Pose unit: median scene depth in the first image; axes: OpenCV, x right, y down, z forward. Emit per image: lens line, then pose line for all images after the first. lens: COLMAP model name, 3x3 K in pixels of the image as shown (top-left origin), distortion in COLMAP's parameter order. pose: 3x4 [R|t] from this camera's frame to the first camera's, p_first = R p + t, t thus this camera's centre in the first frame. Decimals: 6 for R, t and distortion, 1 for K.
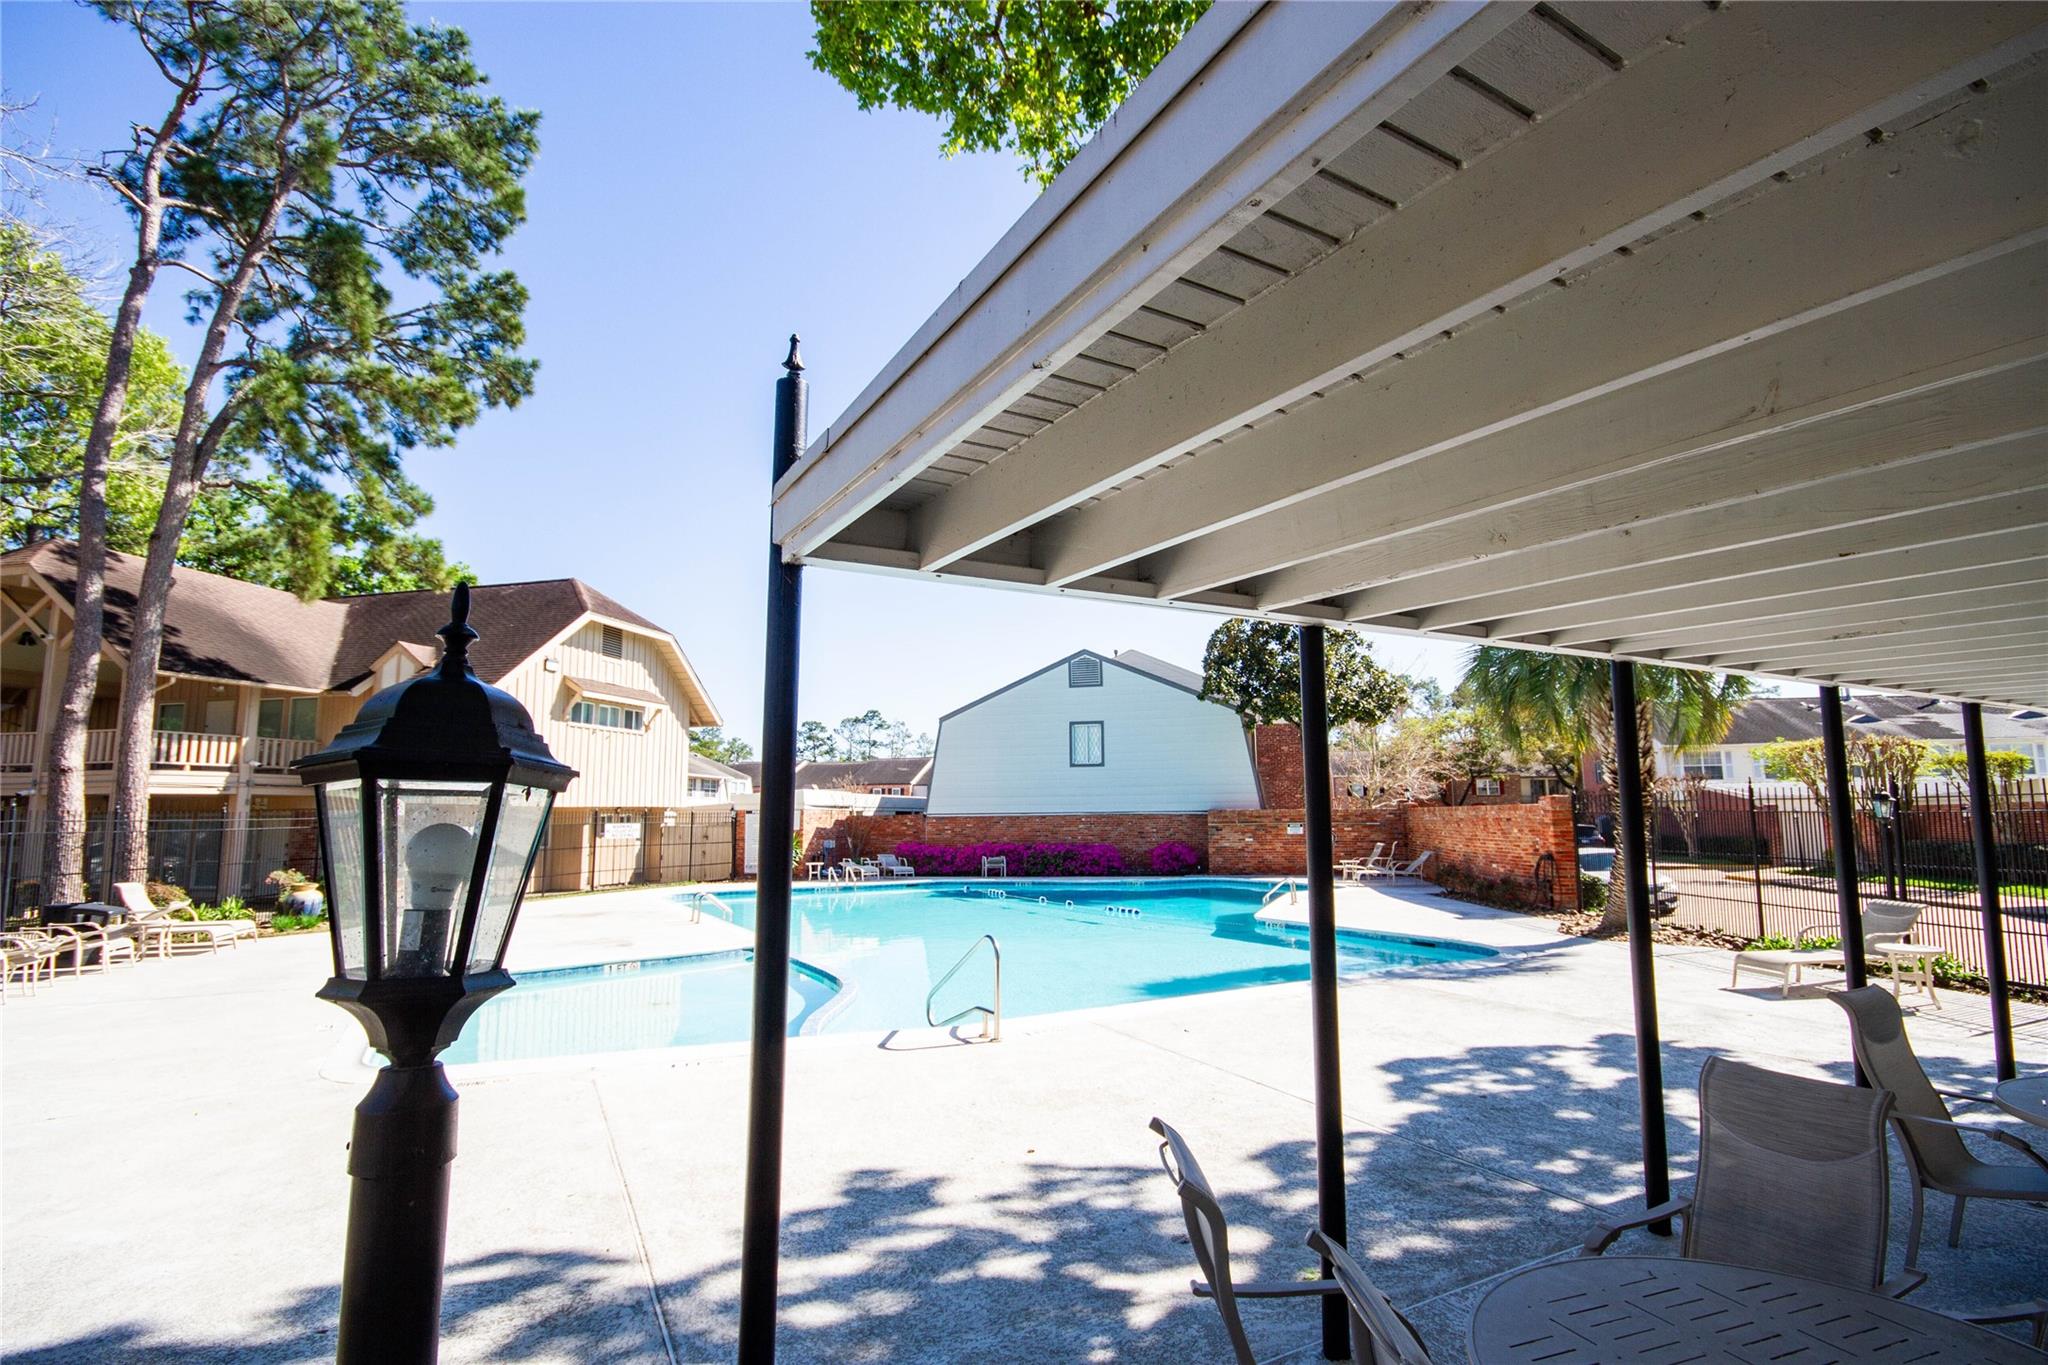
lens RADIAL K [[968.2, 0, 1024.0], [0, 968.2, 682.5], [0, 0, 1]] dist [0.004532, 0.000136]
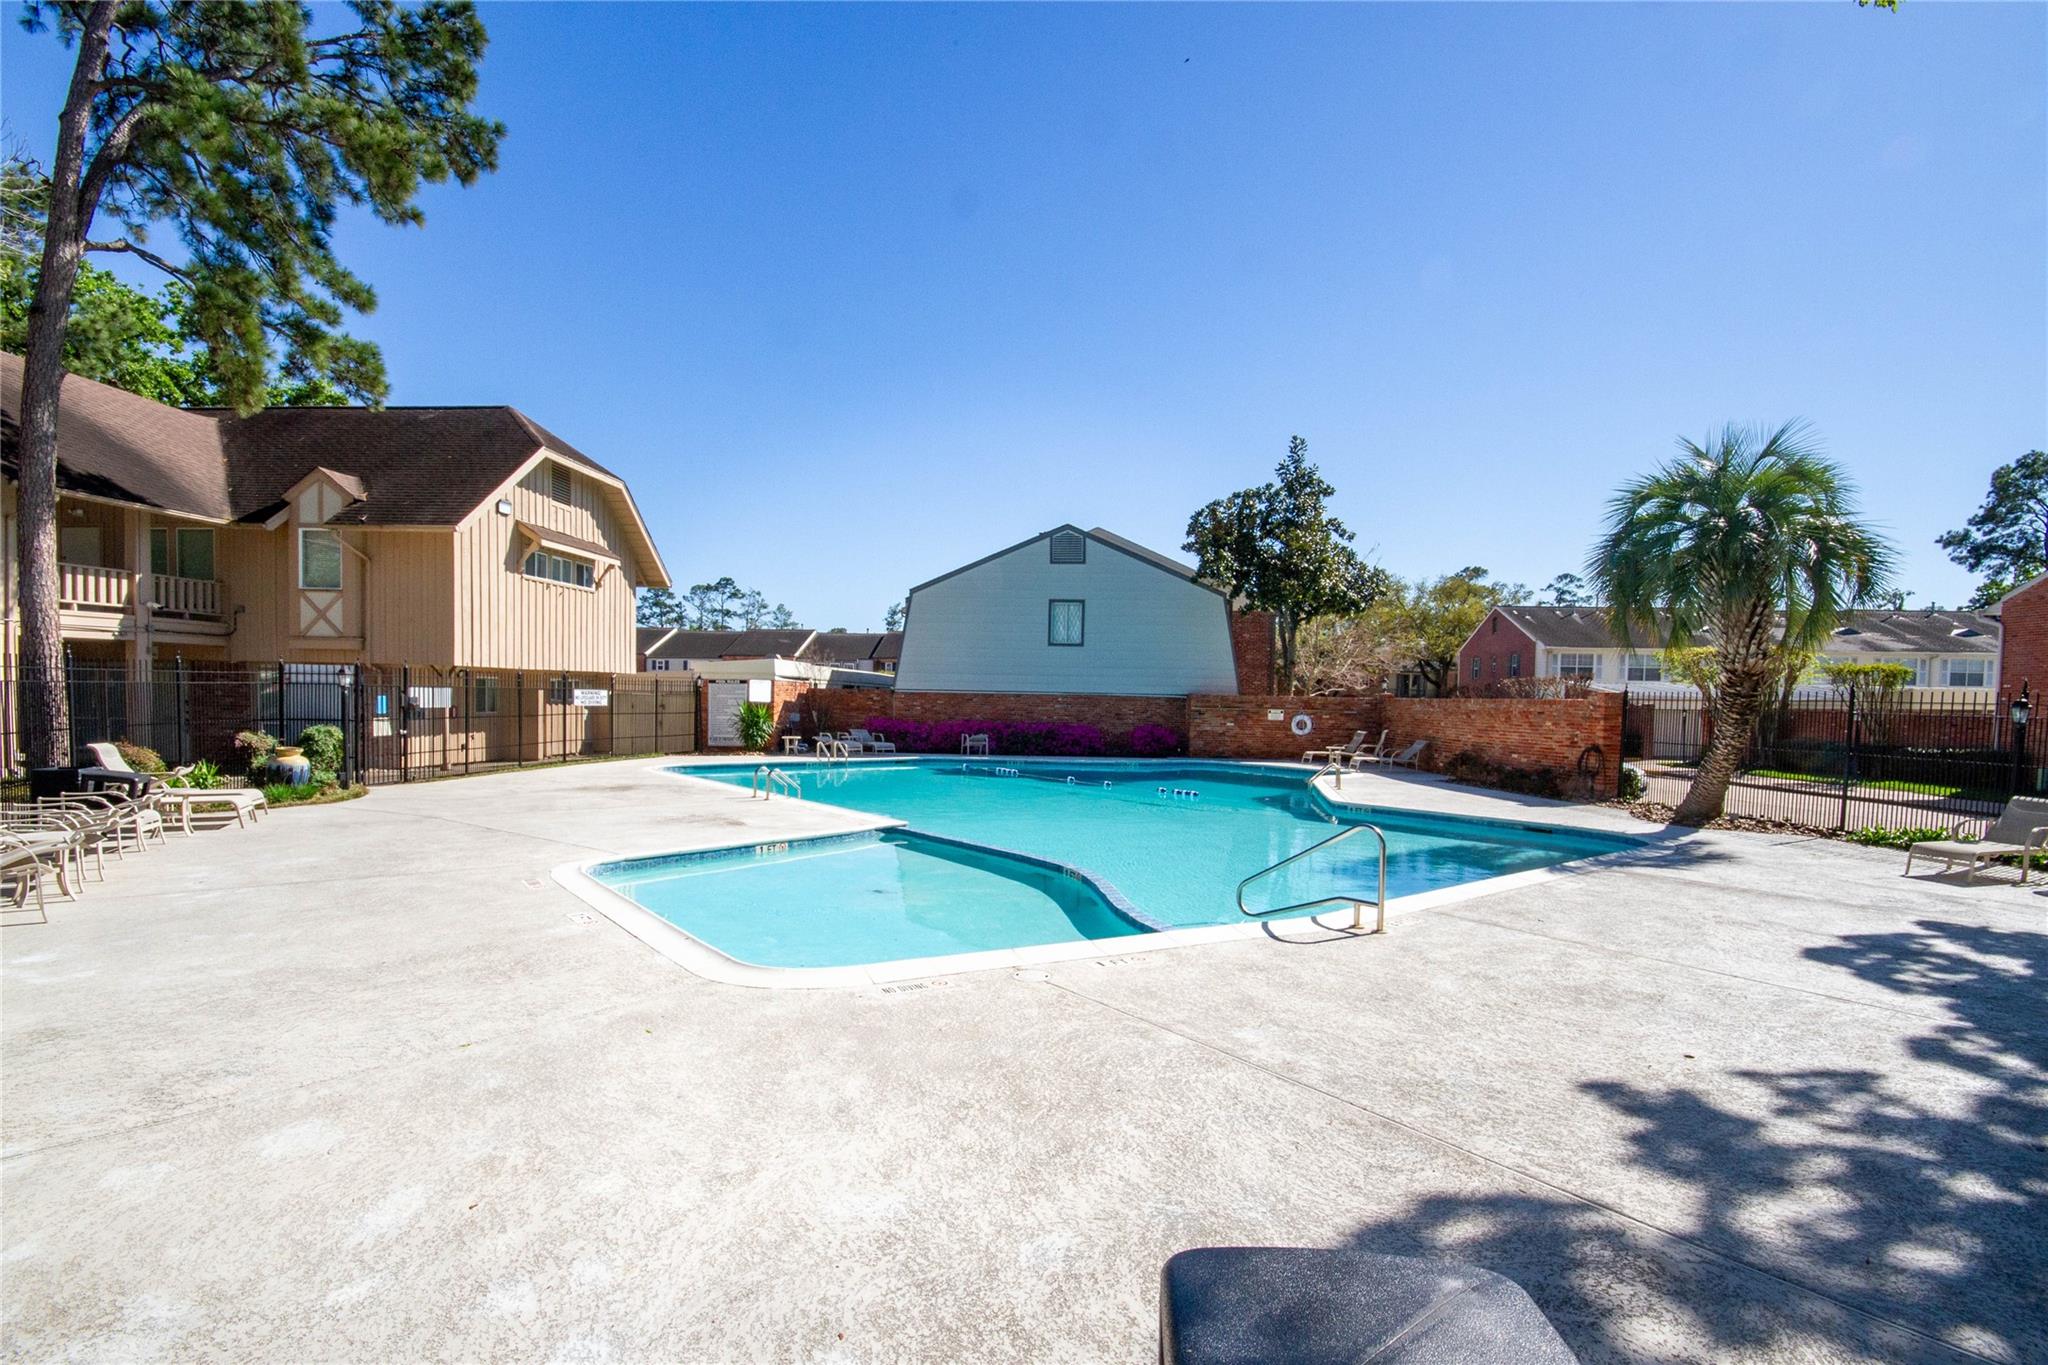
lens RADIAL K [[968.4, 0, 1022.5], [0, 968.4, 726.1], [0, 0, 1]] dist [0.013297, -0.011603]
pose [[0.987840, 0.025513, 0.153366, -0.154002], [-0.051023, 0.985010, 0.164779, 0.008358], [-0.146863, -0.170600, 0.974334, 0.044051]]
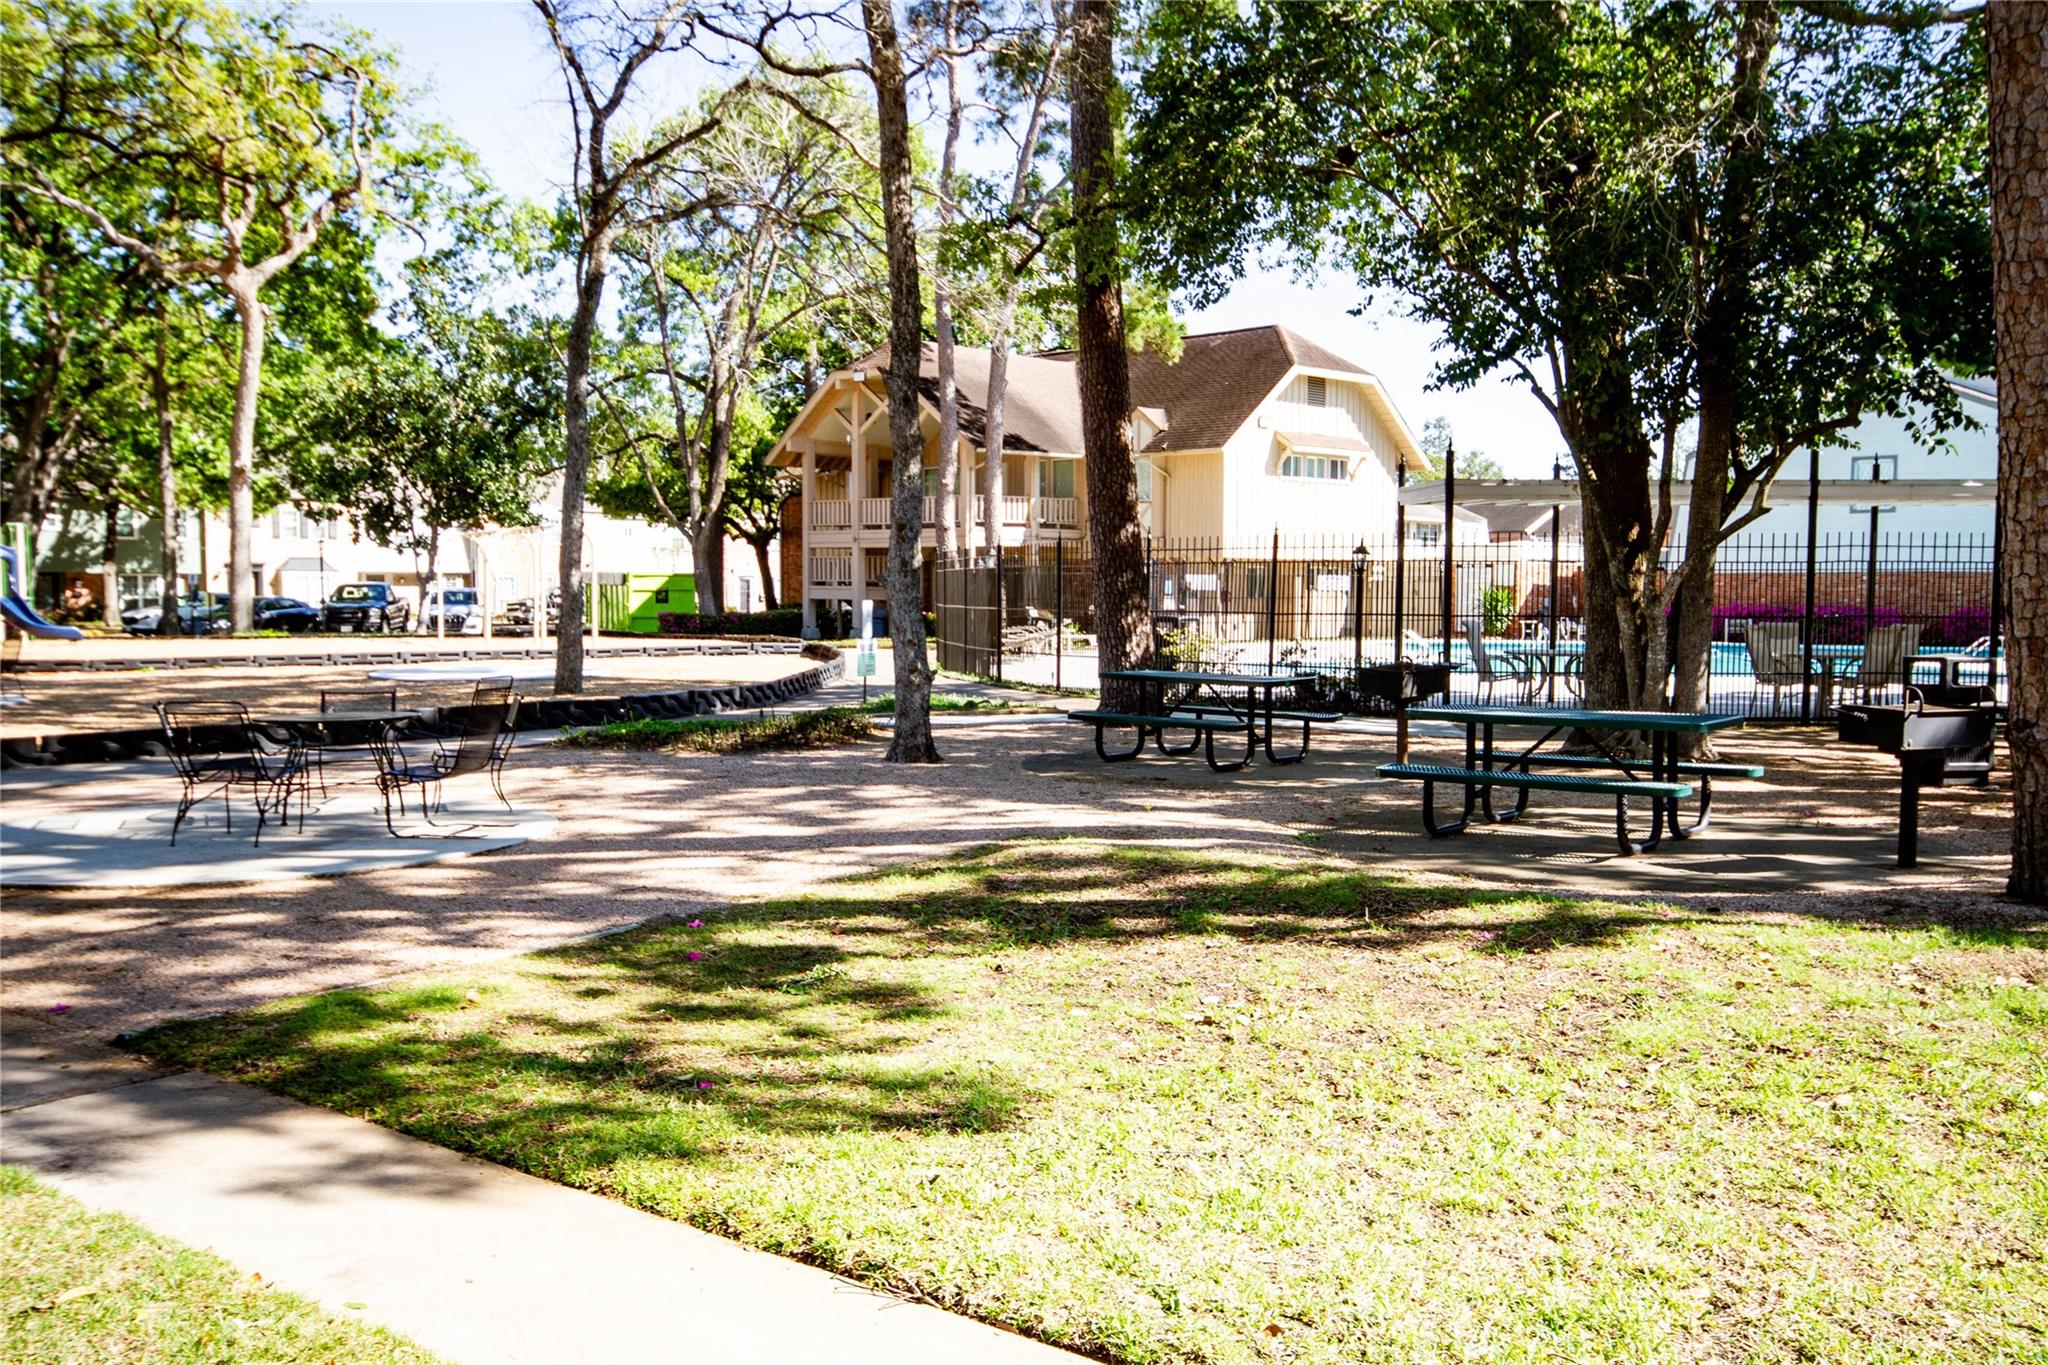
lens RADIAL K [[1756.4, 0, 1024.0], [0, 1756.4, 682.5], [0, 0, 1]] dist [0.002113, 0.000673]
pose [[0.853370, 0.044192, -0.519429, 0.278251], [0.058500, 0.981988, 0.179656, -0.096525], [0.518012, -0.183700, 0.835415, -0.745767]]
